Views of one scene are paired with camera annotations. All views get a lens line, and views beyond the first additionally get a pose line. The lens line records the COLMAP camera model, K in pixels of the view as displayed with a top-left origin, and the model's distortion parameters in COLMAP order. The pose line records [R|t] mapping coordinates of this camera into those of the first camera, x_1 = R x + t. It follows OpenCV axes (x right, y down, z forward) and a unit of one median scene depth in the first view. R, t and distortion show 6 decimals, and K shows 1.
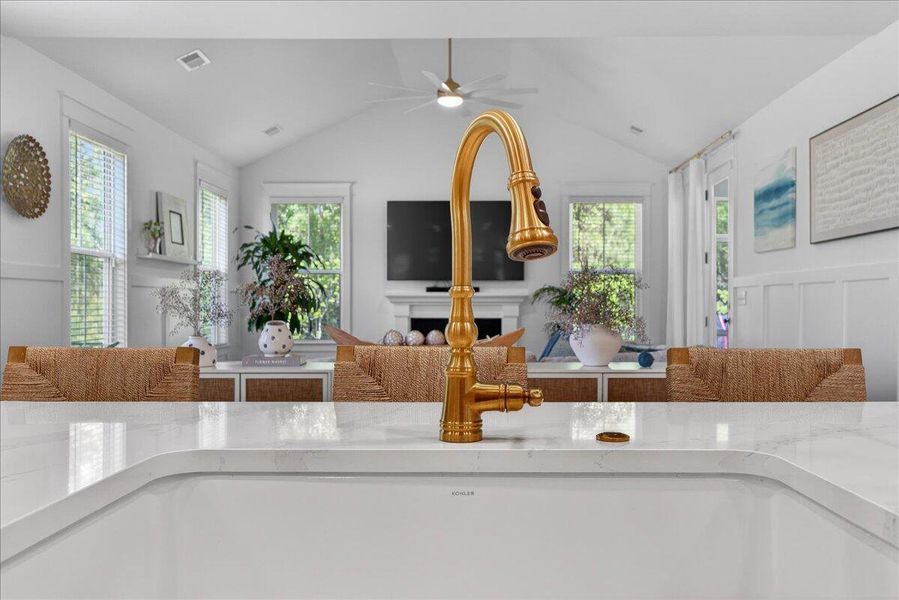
lens RADIAL K [[771.6, 0, 474.1], [0, 771.6, 303.4], [0, 0, 1]] dist [-0.003883, -0.002181]
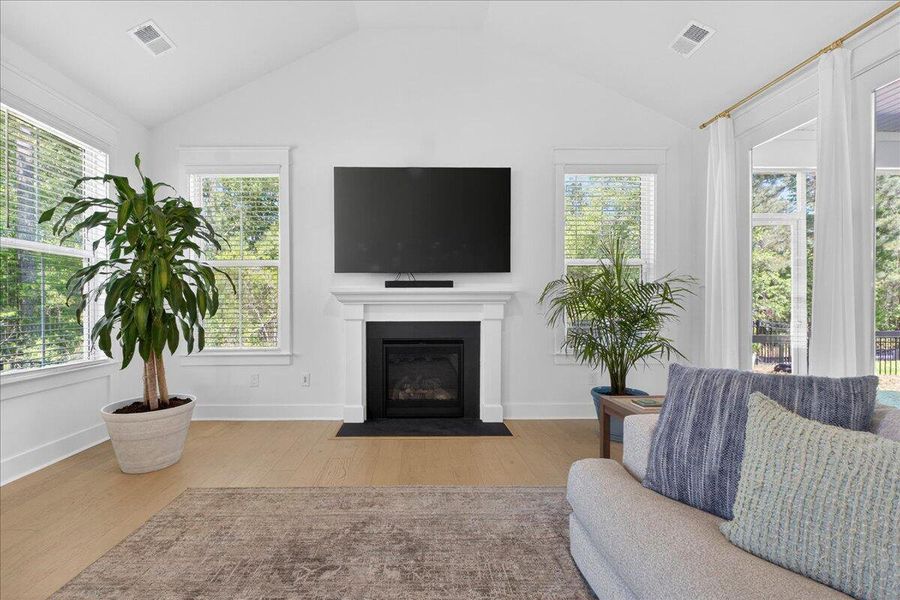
lens RADIAL K [[372.7, 0, 452.4], [0, 372.7, 300.3], [0, 0, 1]] dist [0.000702, 0.000248]
pose [[0.999817, 0.001190, 0.019091, -0.004817], [-0.000988, 0.999943, -0.010611, 0.002004], [-0.019103, 0.010590, 0.999761, 0.823075]]
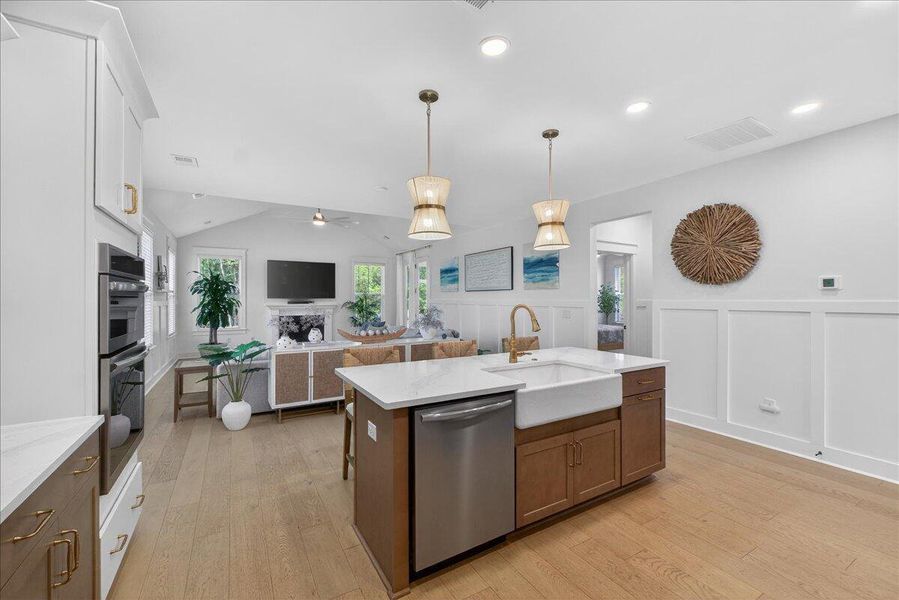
lens RADIAL K [[372.2, 0, 451.9], [0, 372.2, 300.3], [0, 0, 1]] dist [0.000702, 0.000248]
pose [[0.864138, -0.001139, 0.503254, -0.245141], [-0.001413, 0.999988, 0.004690, -0.038581], [-0.503253, -0.004764, 0.864126, -0.147279]]
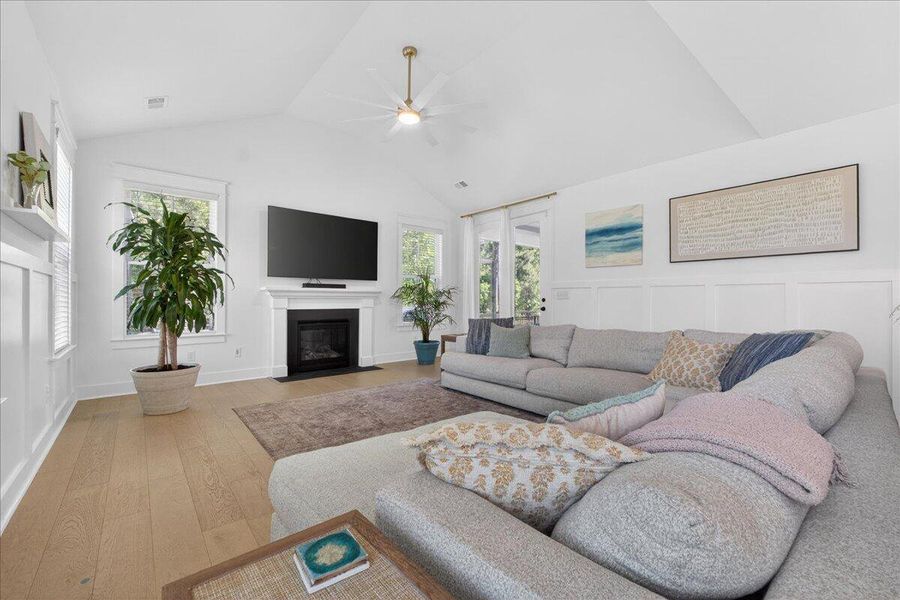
lens RADIAL K [[372.7, 0, 452.4], [0, 372.7, 300.3], [0, 0, 1]] dist [0.000702, 0.000248]
pose [[0.764377, 0.002846, 0.644764, -0.334040], [-0.005765, 0.999980, 0.002421, 0.002703], [-0.644744, -0.005567, 0.764378, 0.539923]]
